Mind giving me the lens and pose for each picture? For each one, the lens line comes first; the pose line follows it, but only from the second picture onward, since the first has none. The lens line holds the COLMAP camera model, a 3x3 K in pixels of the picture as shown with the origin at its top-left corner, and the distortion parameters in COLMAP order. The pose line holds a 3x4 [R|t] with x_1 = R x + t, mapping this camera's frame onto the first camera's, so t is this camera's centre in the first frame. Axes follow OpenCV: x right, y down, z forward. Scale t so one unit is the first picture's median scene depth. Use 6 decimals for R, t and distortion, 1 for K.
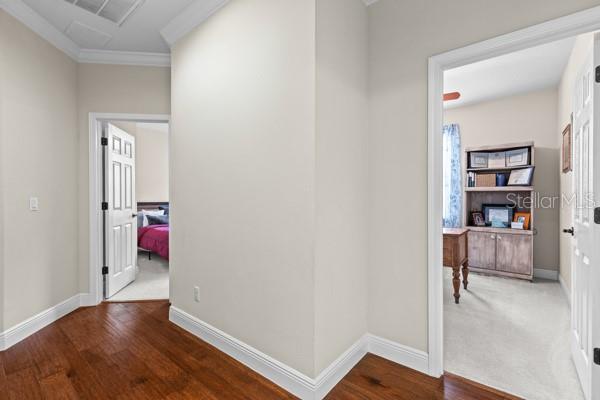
lens RADIAL K [[270.7, 0, 299.7], [0, 270.7, 198.4], [0, 0, 1]] dist [0.009529, -0.002614]
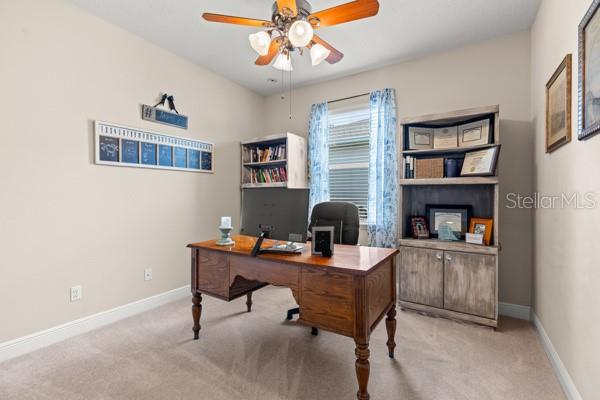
lens RADIAL K [[270.7, 0, 297.2], [0, 270.7, 196.4], [0, 0, 1]] dist [0.009529, -0.002614]
pose [[0.994472, -0.003655, 0.104938, 0.312832], [0.003283, 0.999988, 0.003716, -0.002879], [-0.104950, -0.003351, 0.994472, 0.401172]]
